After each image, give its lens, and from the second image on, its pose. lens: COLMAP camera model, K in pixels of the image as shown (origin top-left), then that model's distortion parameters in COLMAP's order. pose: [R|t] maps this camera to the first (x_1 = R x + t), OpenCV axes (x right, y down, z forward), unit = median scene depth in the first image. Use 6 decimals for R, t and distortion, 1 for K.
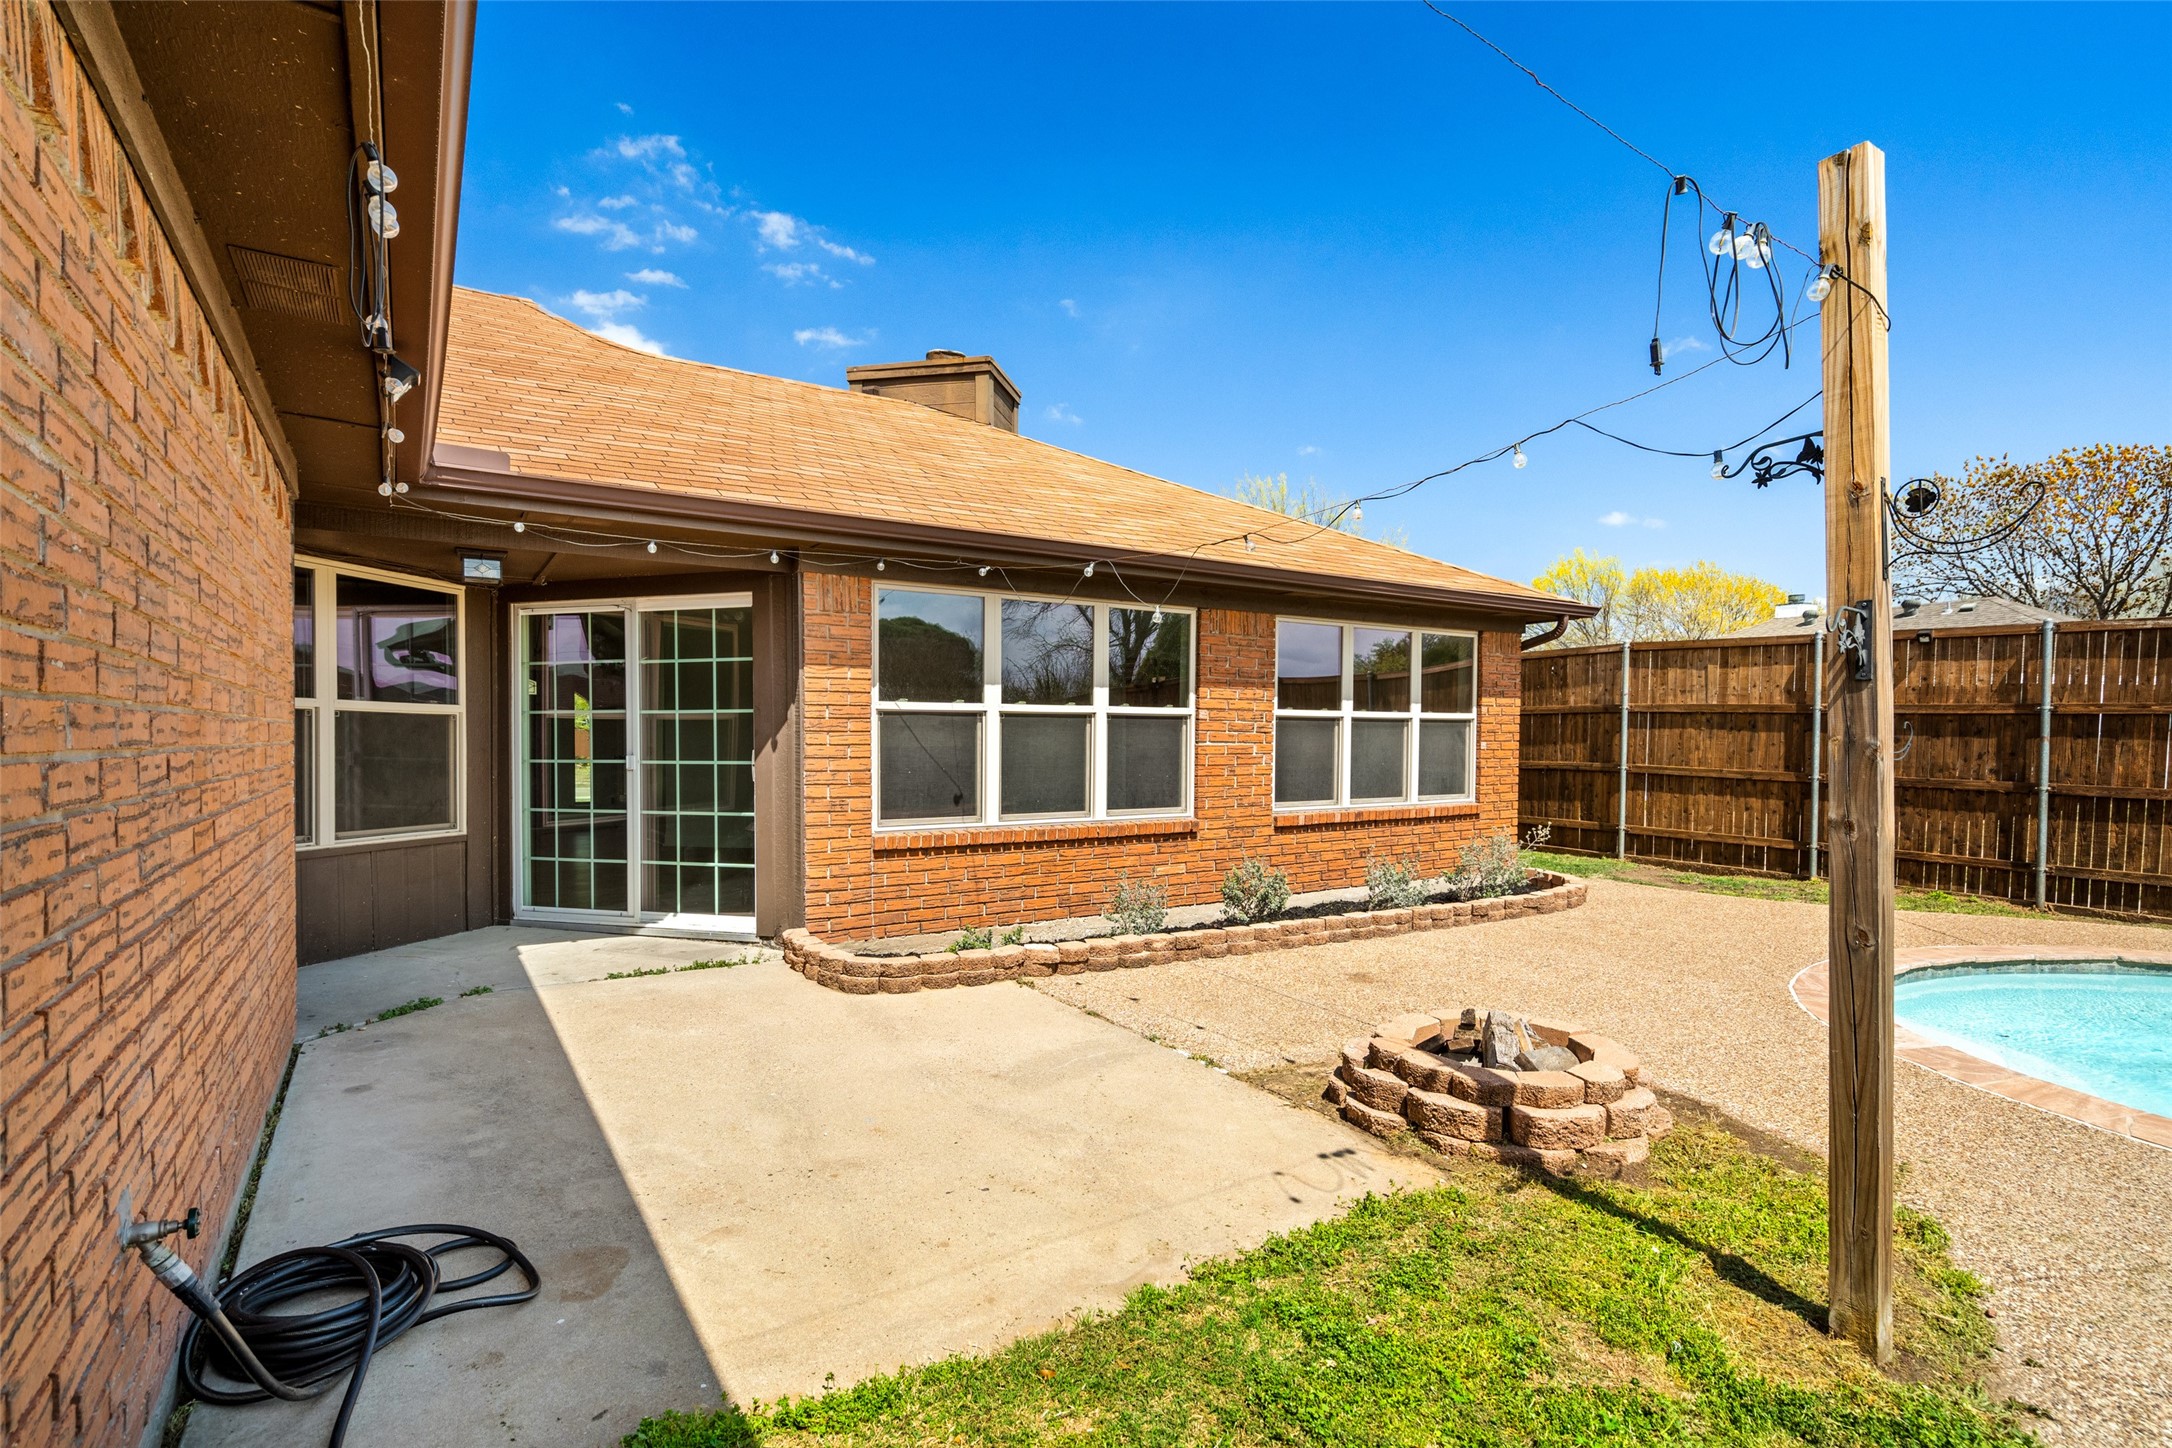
lens RADIAL K [[1051.9, 0, 1079.5], [0, 1051.9, 771.2], [0, 0, 1]] dist [-0.007794, 0.000058]
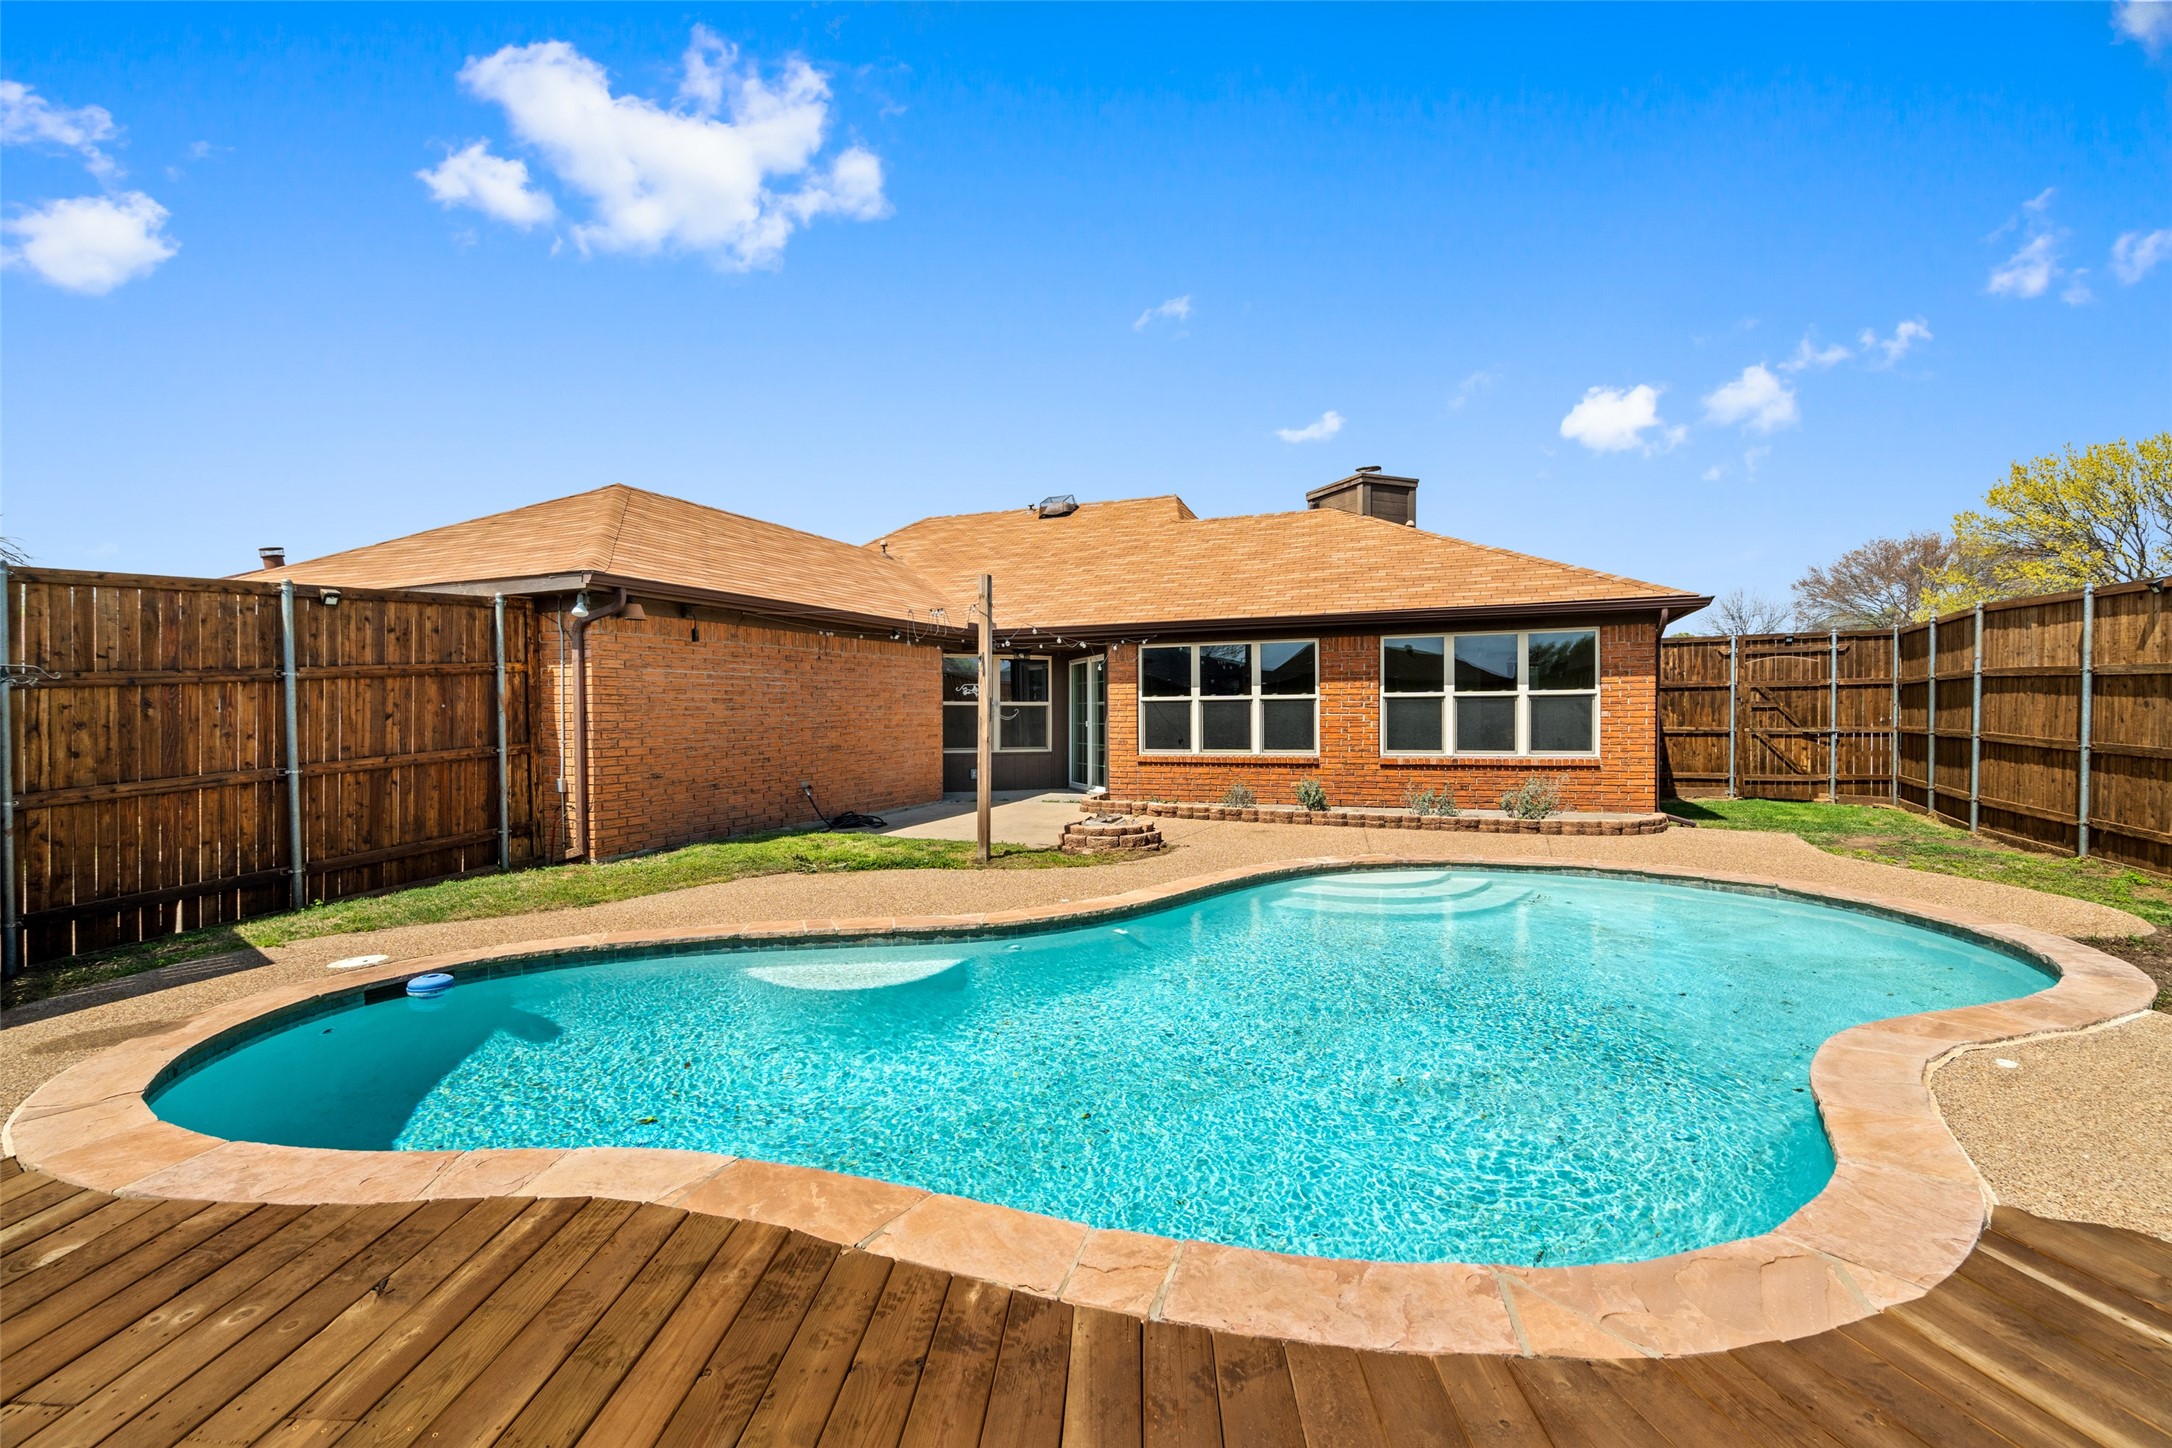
lens RADIAL K [[979.8, 0, 1075.9], [0, 979.8, 726.6], [0, 0, 1]] dist [0.000033, 0.000252]
pose [[0.563720, 0.002990, -0.825960, 1.397935], [-0.016054, 0.999844, -0.007337, 0.014703], [0.825810, 0.017396, 0.563681, -0.303002]]
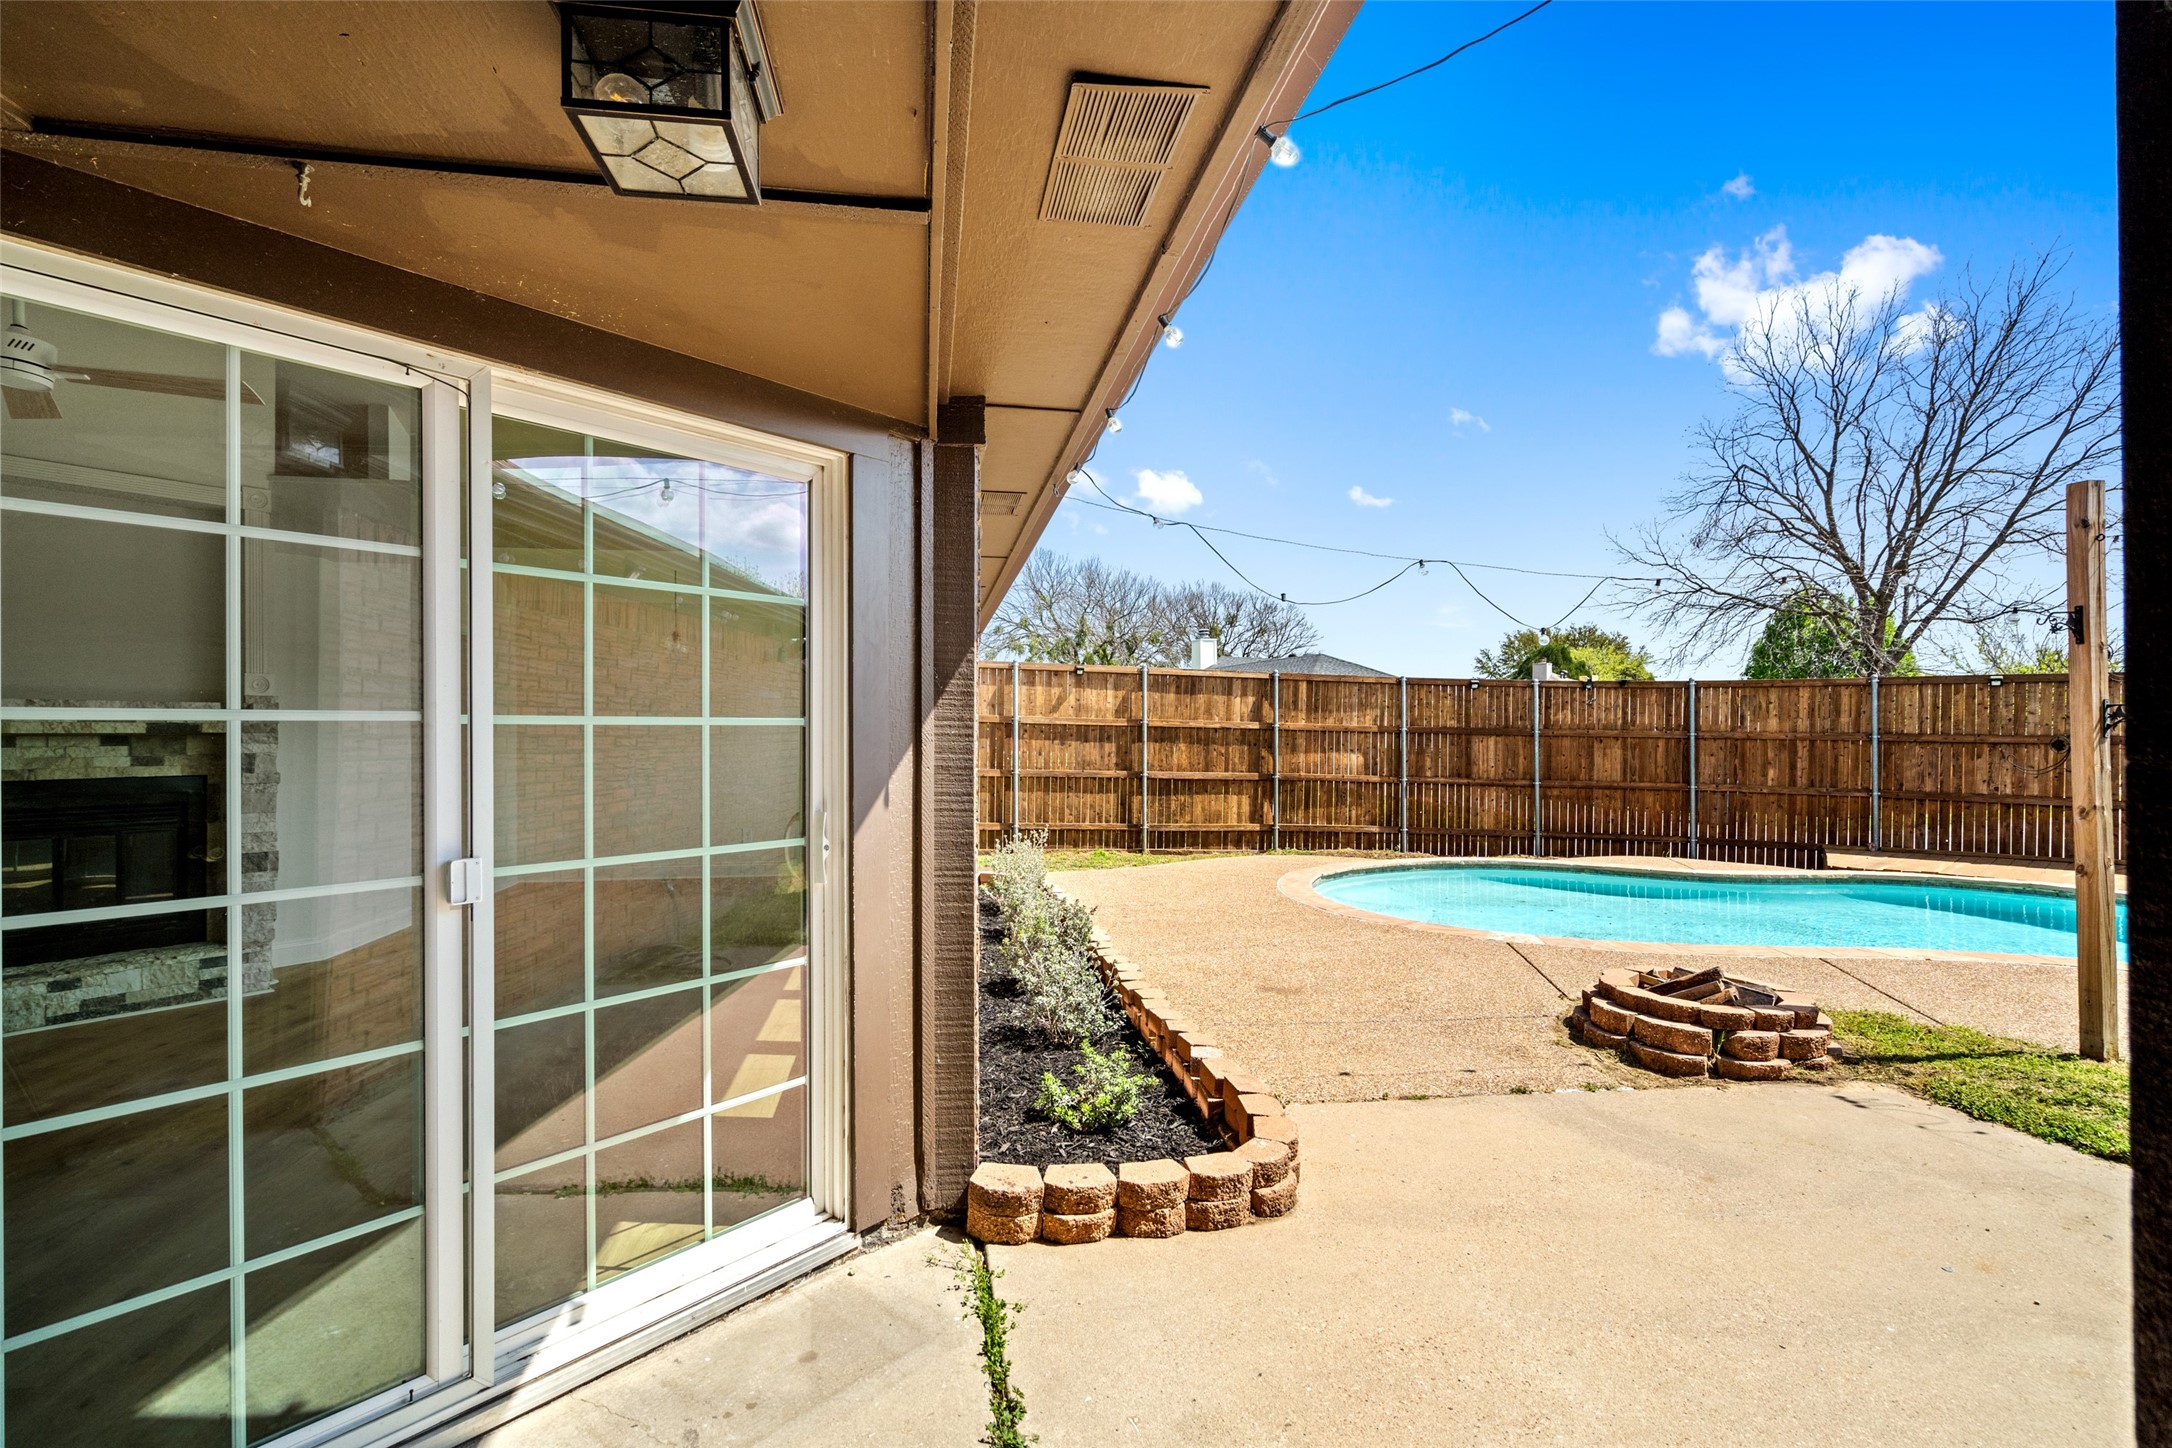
lens RADIAL K [[990.3, 0, 1082.5], [0, 990.3, 722.4], [0, 0, 1]] dist [-0.001375, 0.000407]
pose [[0.386251, 0.009453, 0.922345, -0.604814], [0.027632, 0.999380, -0.021814, -0.042211], [-0.921980, 0.033911, 0.385750, 0.689961]]
